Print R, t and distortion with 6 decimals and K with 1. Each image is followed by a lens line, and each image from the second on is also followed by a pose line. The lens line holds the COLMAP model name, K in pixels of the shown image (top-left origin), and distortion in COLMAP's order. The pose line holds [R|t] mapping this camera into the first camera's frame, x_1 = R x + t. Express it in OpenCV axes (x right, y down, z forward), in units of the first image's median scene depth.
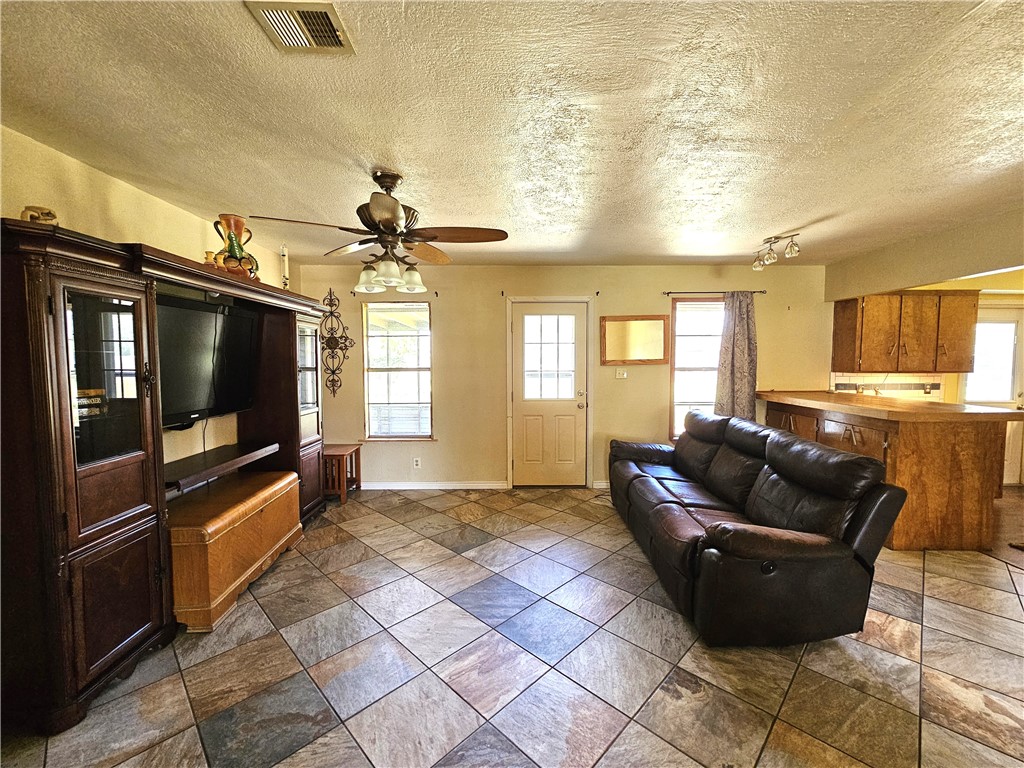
lens RADIAL K [[436.2, 0, 517.1], [0, 436.2, 385.3], [0, 0, 1]] dist [-0.010053, 0.005508]
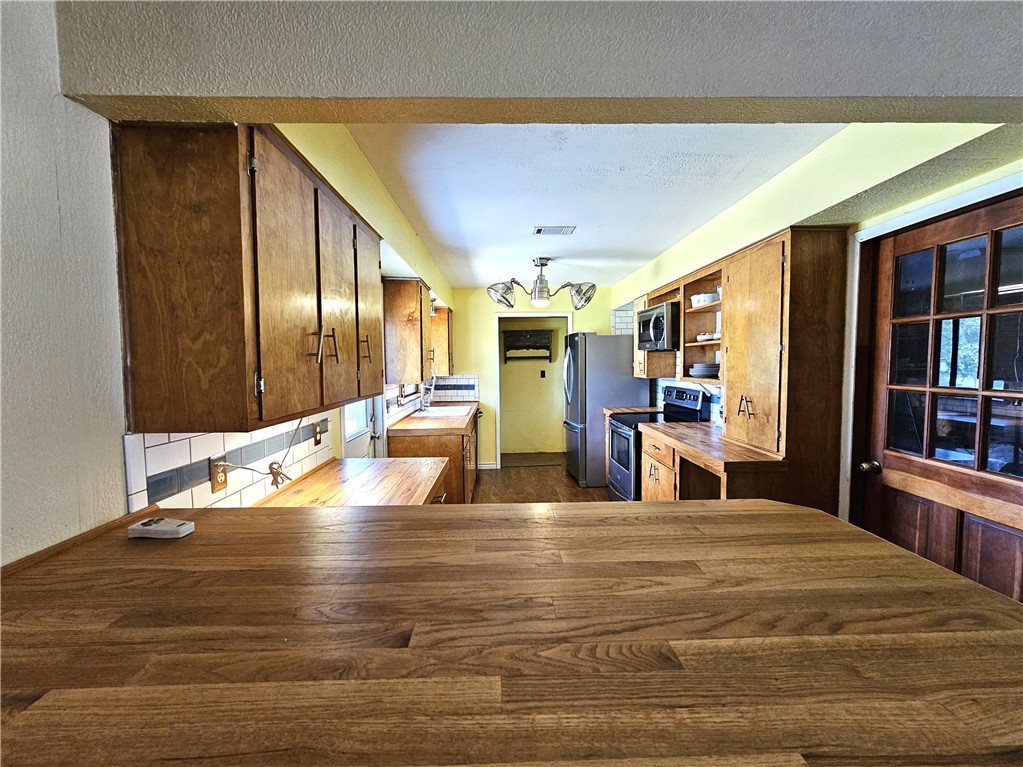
lens RADIAL K [[435.8, 0, 516.6], [0, 435.8, 384.8], [0, 0, 1]] dist [-0.010053, 0.005508]
pose [[0.020993, -0.055581, 0.998233, 0.520232], [0.069709, 0.996105, 0.053997, -0.057453], [-0.997346, 0.068452, 0.024786, 0.820746]]
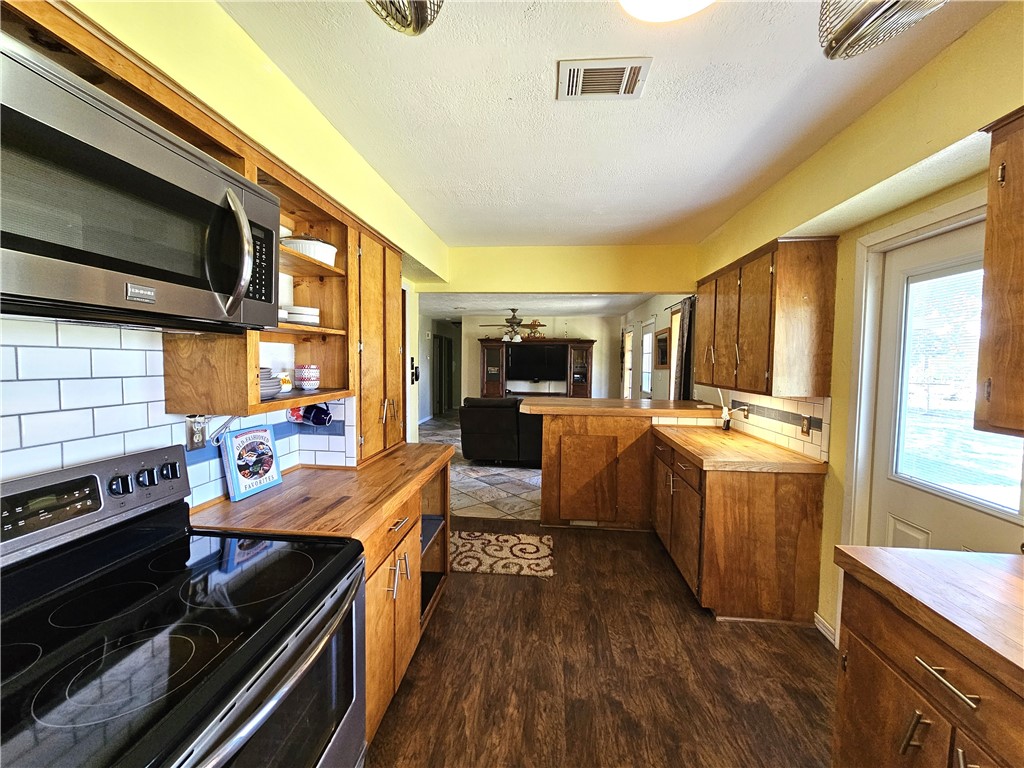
lens RADIAL K [[436.2, 0, 517.1], [0, 436.2, 385.3], [0, 0, 1]] dist [-0.010053, 0.005508]
pose [[-0.122941, 0.063907, -0.990354, 1.614333], [-0.073754, 0.994576, 0.073335, -0.057755], [0.989670, 0.082058, -0.117561, 0.754425]]
